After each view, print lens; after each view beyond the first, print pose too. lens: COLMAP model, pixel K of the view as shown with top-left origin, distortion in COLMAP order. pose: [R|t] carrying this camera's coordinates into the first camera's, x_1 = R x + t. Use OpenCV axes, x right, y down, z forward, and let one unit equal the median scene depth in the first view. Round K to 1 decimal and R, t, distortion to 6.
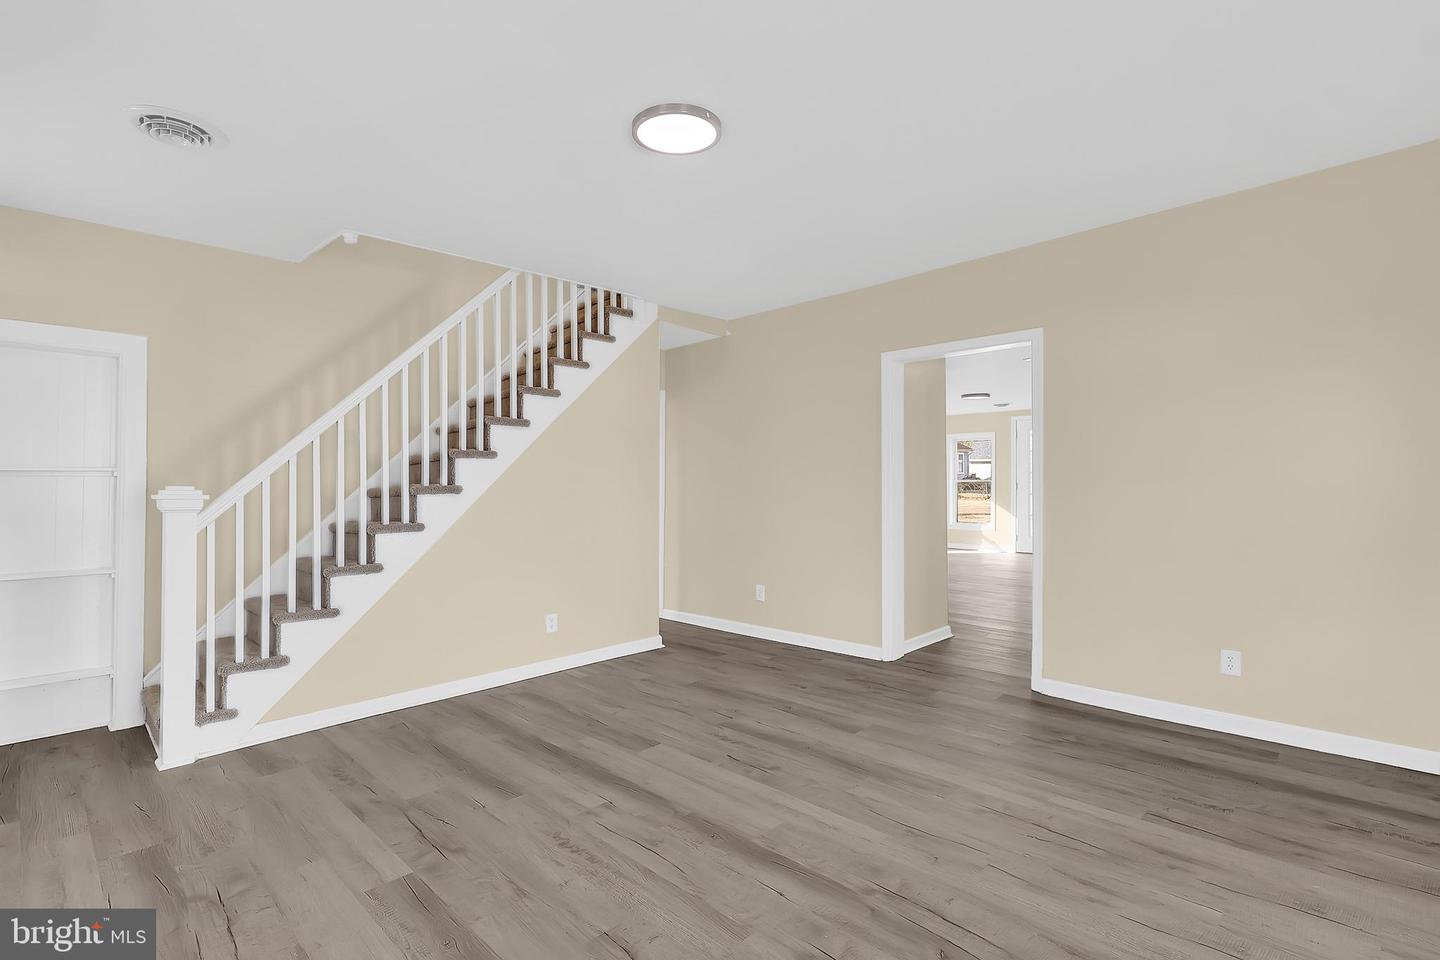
lens RADIAL K [[695.1, 0, 731.9], [0, 695.1, 474.2], [0, 0, 1]] dist [-0.002569, 0.000111]
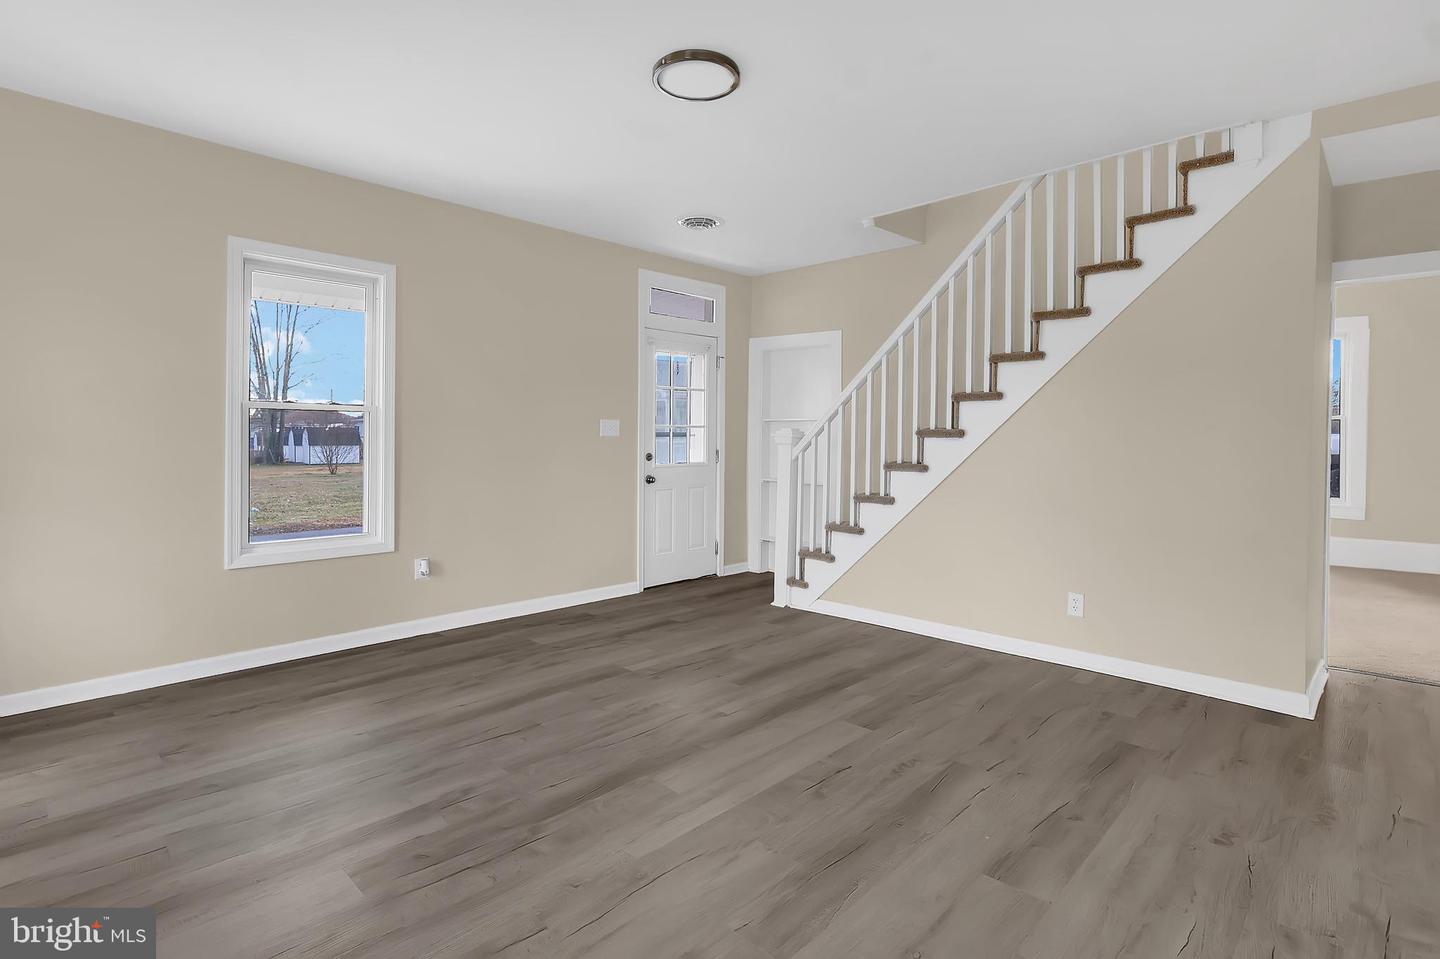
lens RADIAL K [[704.0, 0, 687.4], [0, 704.0, 439.1], [0, 0, 1]] dist [-0.001661, -0.000804]
pose [[-0.039902, 0.009739, -0.999156, 0.760023], [0.002250, 0.999951, 0.009657, 0.023903], [0.999201, -0.001863, -0.039922, 0.810027]]
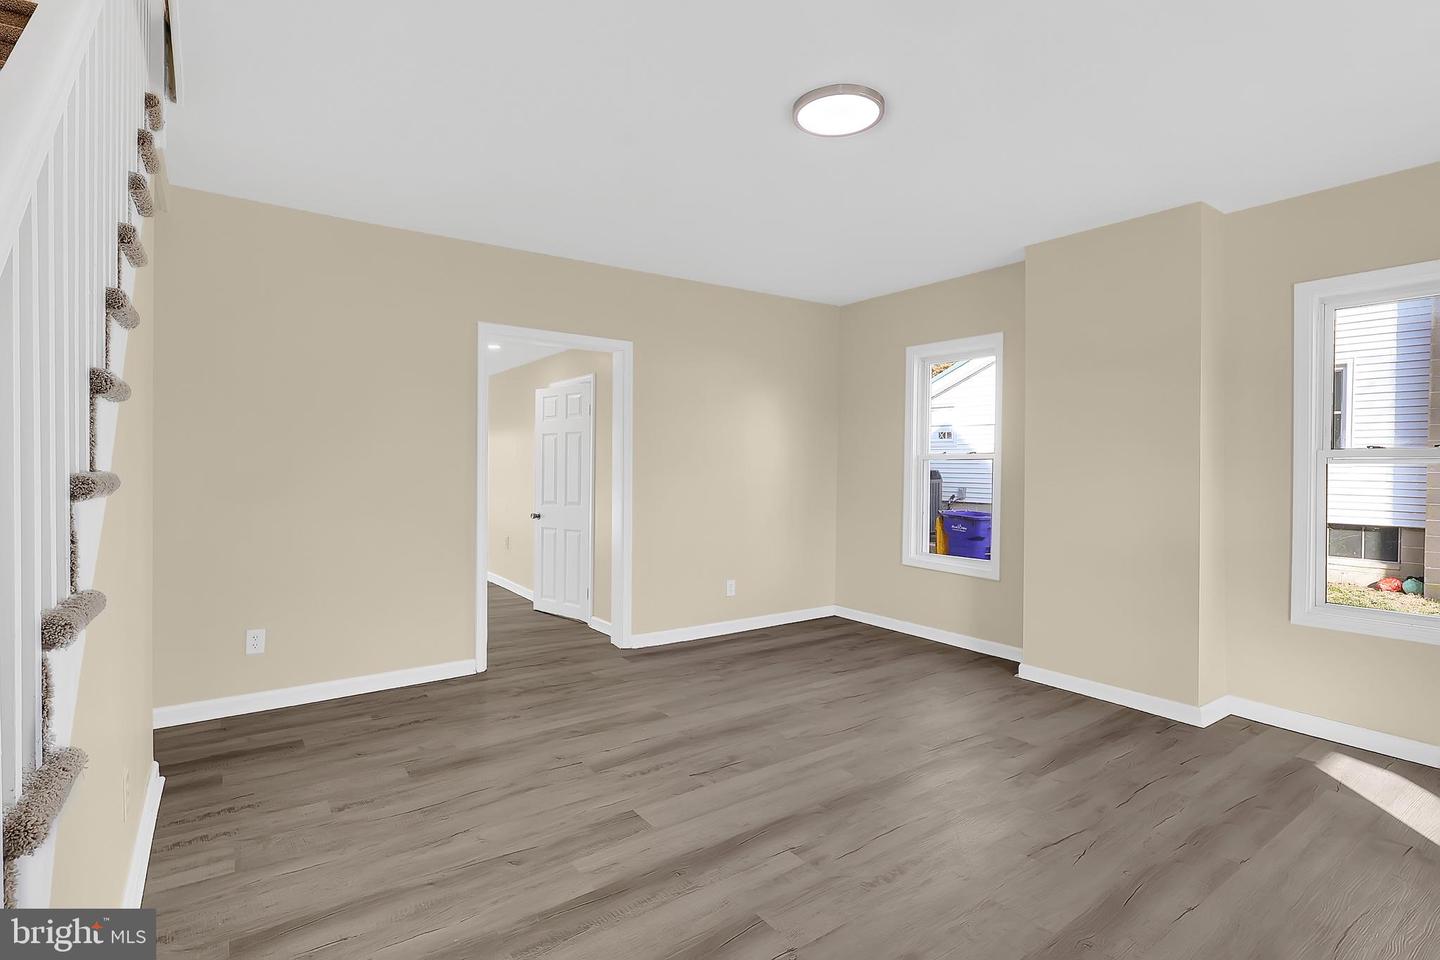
lens RADIAL K [[687.3, 0, 720.0], [0, 687.3, 480.0], [0, 0, 1]] dist [-0.003295, -0.000875]
pose [[0.165946, -0.004947, 0.986123, -0.834859], [-0.020811, 0.999747, 0.008518, 0.013649], [-0.985915, -0.021936, 0.165801, 0.786962]]
